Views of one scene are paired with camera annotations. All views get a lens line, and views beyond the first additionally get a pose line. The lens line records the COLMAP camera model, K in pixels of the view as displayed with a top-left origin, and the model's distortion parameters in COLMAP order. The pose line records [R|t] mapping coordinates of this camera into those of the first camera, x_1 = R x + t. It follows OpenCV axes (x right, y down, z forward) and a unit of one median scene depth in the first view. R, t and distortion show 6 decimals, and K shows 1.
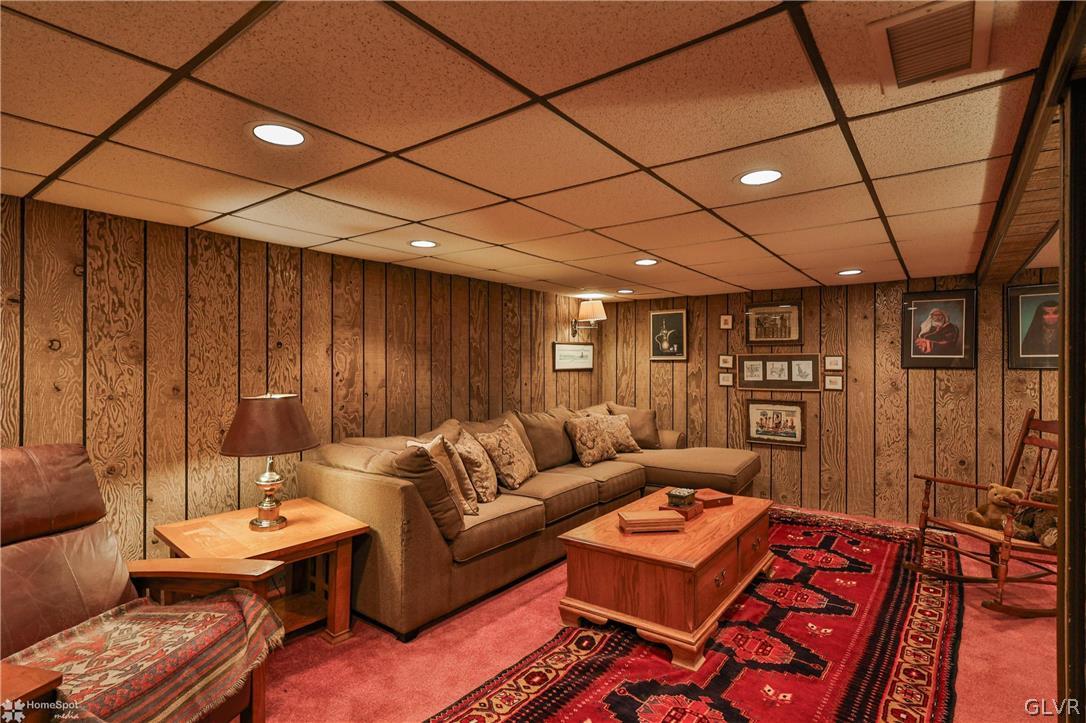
lens RADIAL K [[536.9, 0, 543.0], [0, 536.9, 361.5], [0, 0, 1]] dist [-0.000400, 0.000524]
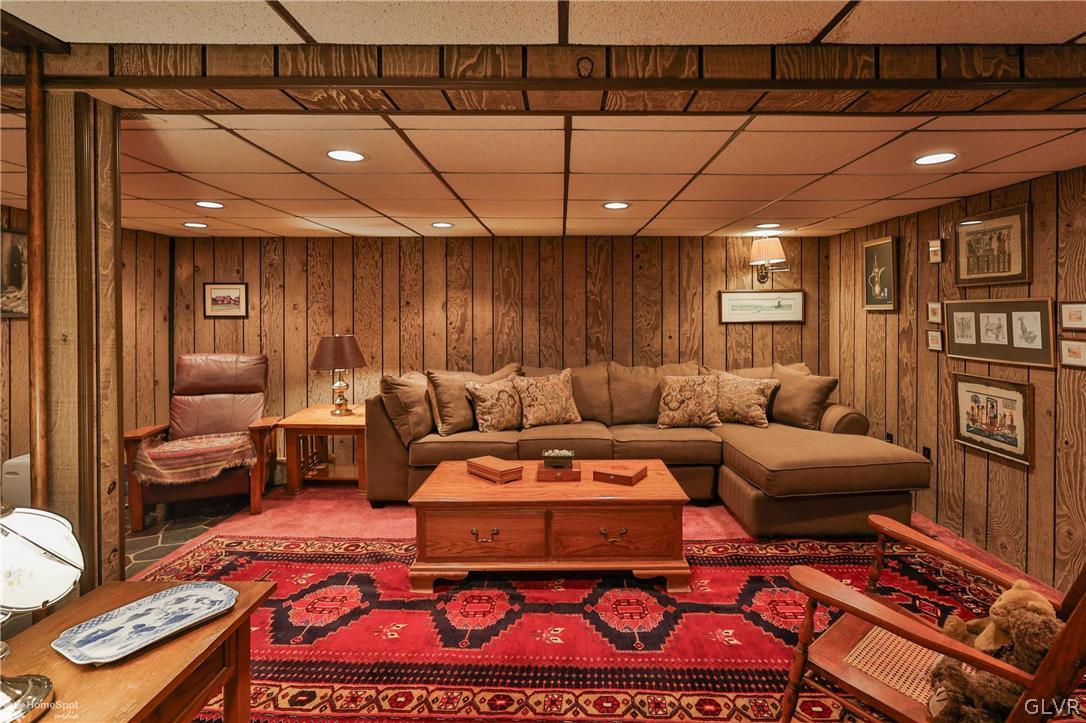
lens RADIAL K [[546.6, 0, 552.2], [0, 546.6, 315.9], [0, 0, 1]] dist [-0.000846, -0.000032]
pose [[0.601665, 0.003028, -0.798743, 0.692865], [0.005004, 0.999959, 0.007561, -0.003881], [0.798733, -0.008546, 0.601625, 0.283350]]
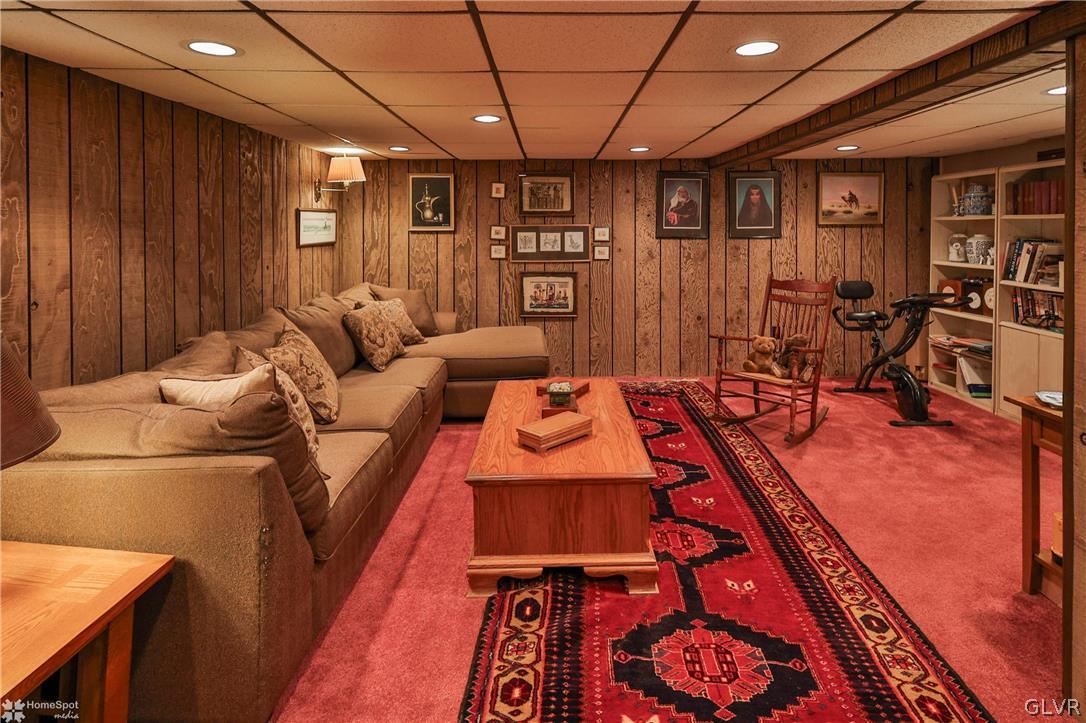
lens RADIAL K [[569.2, 0, 555.6], [0, 569.2, 228.4], [0, 0, 1]] dist [0.000515, 0.000493]
pose [[0.795826, -0.004638, 0.605507, -0.209976], [0.001747, 0.999984, 0.005362, -0.014633], [-0.605522, -0.003210, 0.795822, 0.181428]]
